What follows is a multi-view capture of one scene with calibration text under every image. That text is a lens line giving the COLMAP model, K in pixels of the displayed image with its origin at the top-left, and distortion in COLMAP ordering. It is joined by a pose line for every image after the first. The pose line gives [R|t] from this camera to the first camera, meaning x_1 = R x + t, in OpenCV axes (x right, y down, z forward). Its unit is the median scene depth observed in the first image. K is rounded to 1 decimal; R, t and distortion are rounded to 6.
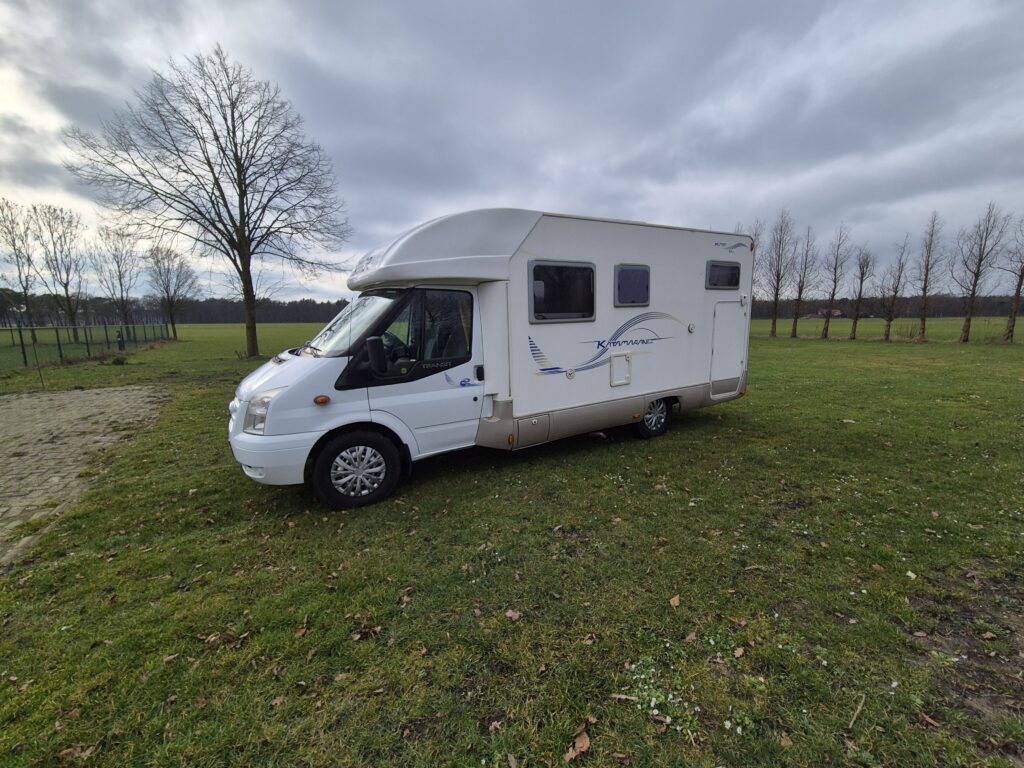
lens RADIAL K [[419.5, 0, 512.0], [0, 419.5, 384.0], [0, 0, 1]] dist [-0.002927, 0.000012]
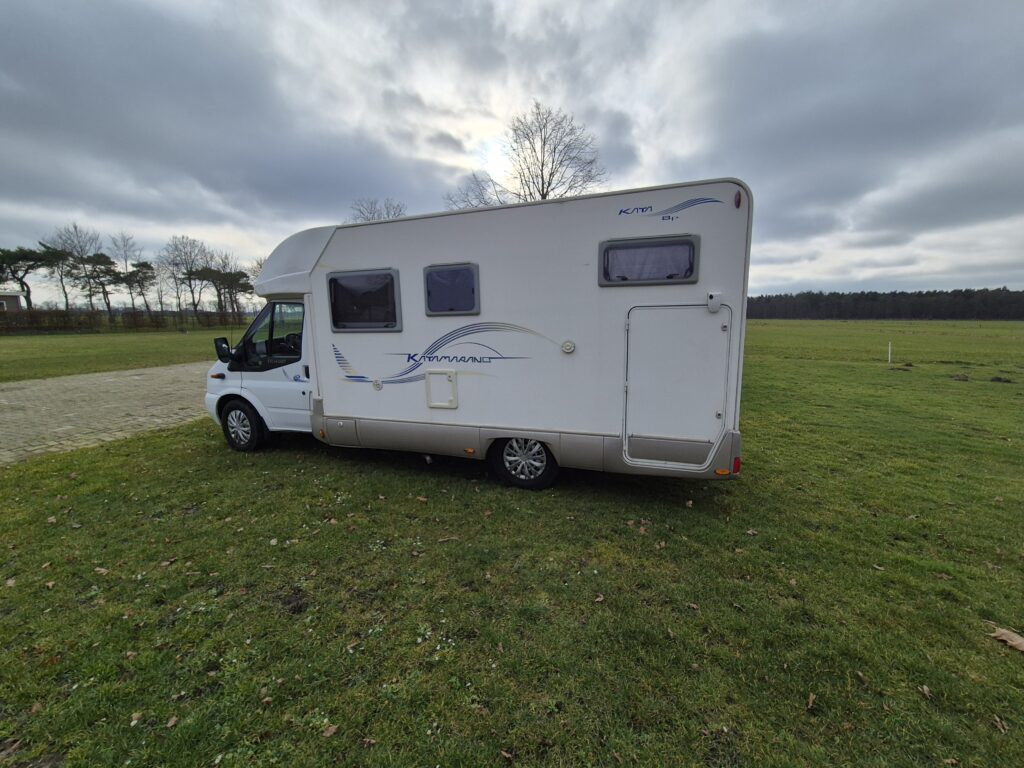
lens RADIAL K [[419.5, 0, 512.0], [0, 419.5, 384.0], [0, 0, 1]] dist [-0.002927, 0.000012]
pose [[0.640105, 0.132243, -0.756820, 1.033890], [-0.128452, 0.989630, 0.064281, -0.123837], [0.757473, 0.056068, 0.650454, 0.582286]]
